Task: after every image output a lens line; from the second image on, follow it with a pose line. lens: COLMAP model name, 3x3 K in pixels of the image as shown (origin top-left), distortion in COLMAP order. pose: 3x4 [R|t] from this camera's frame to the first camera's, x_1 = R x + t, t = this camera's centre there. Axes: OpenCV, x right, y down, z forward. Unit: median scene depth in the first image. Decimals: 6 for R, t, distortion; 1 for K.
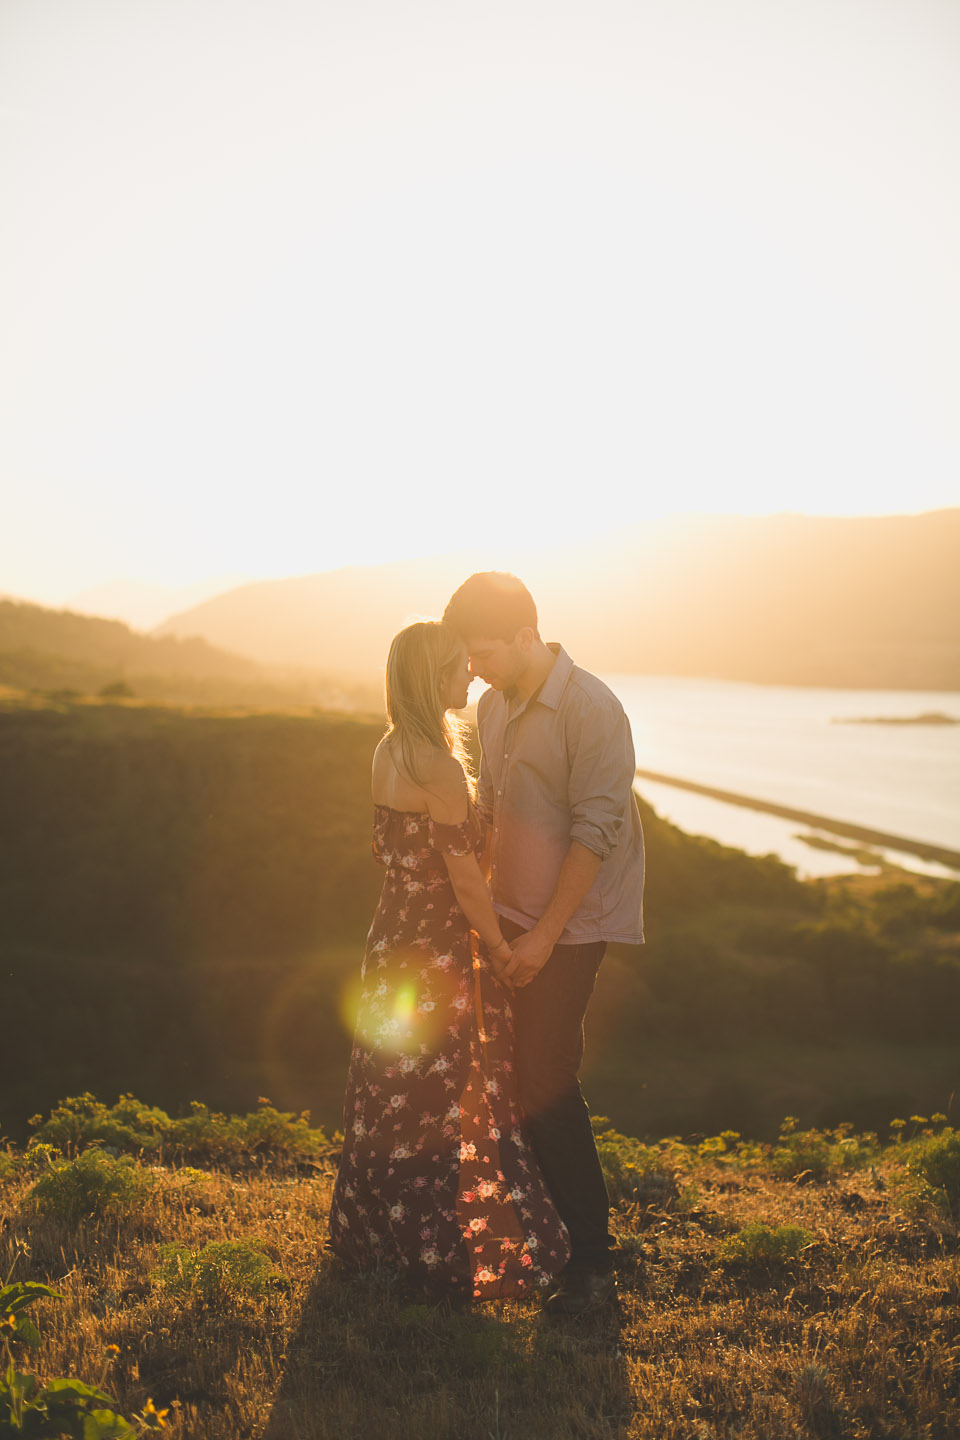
lens RADIAL K [[2133.9, 0, 479.0], [0, 2133.9, 721.3], [0, 0, 1]] dist [-0.109382, 0.000000]
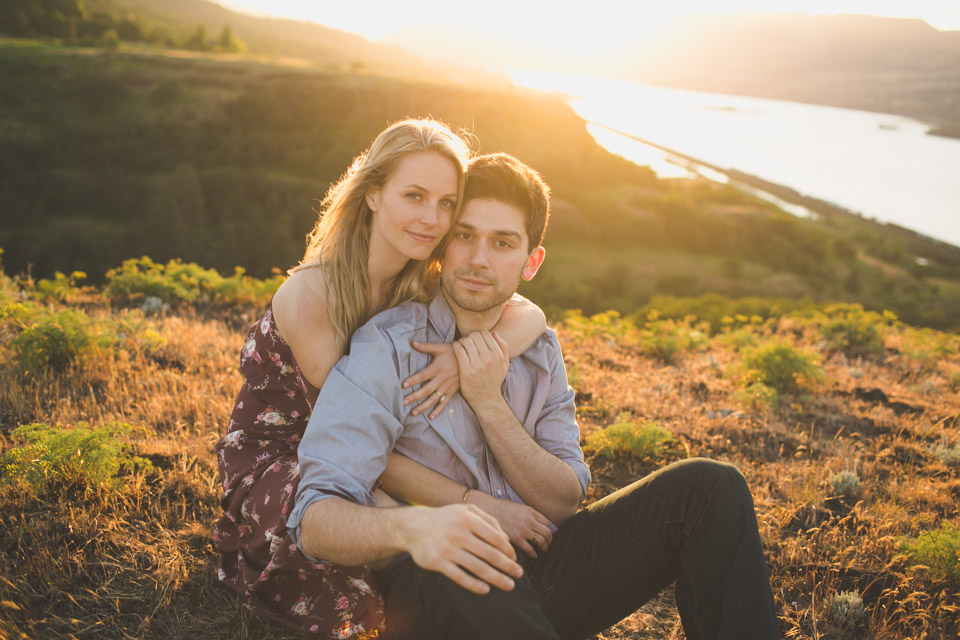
lens RADIAL K [[932.2, 0, 482.0], [0, 932.2, 318.5], [0, 0, 1]] dist [-0.053819, 0.000000]
pose [[0.996429, 0.080750, -0.024677, 0.047422], [-0.072663, 0.968912, 0.236496, 0.052486], [0.043007, -0.233858, 0.971319, 0.394152]]
